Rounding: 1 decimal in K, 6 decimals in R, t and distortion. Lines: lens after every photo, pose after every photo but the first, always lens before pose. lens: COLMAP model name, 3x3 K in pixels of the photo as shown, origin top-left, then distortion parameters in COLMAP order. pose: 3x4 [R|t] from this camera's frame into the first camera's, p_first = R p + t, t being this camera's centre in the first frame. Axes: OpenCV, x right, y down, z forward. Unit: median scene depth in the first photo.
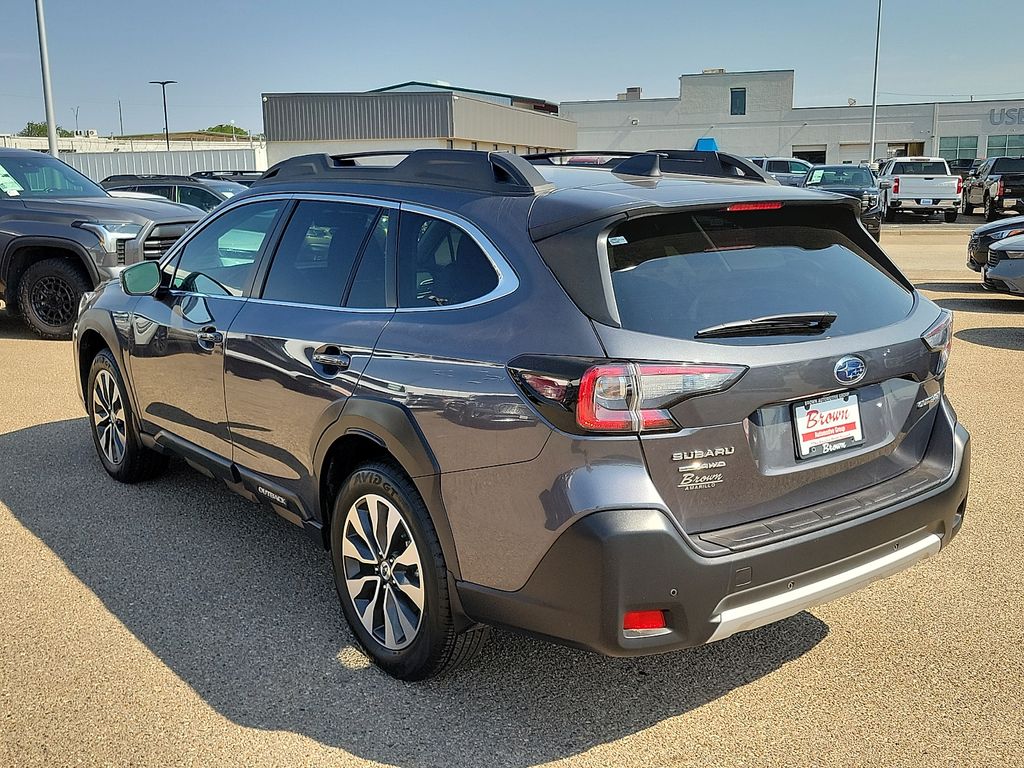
lens RADIAL K [[1048.1, 0, 512.4], [0, 1048.1, 403.3], [0, 0, 1]] dist [0.030127, 0.013420]
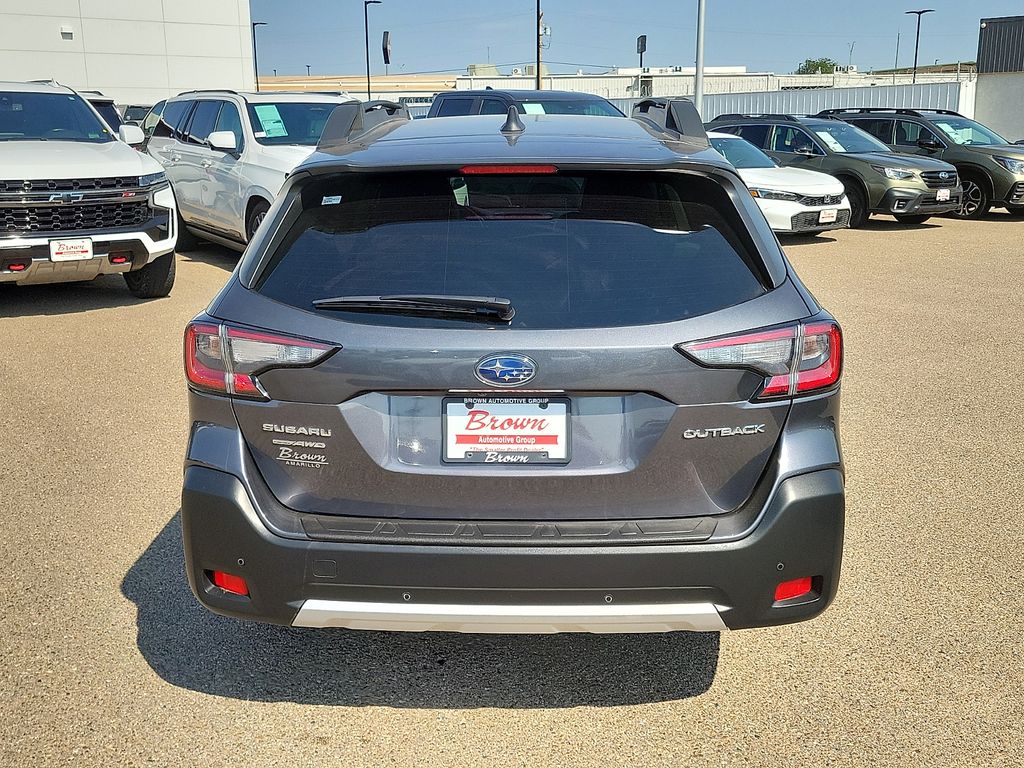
lens RADIAL K [[1056.5, 0, 516.6], [0, 1056.5, 382.8], [0, 0, 1]] dist [0.033824, 0.000243]
pose [[0.763007, 0.156485, -0.627163, 0.679584], [-0.131936, 0.987530, 0.085887, -0.075413], [0.632782, 0.017213, 0.774138, 0.279048]]
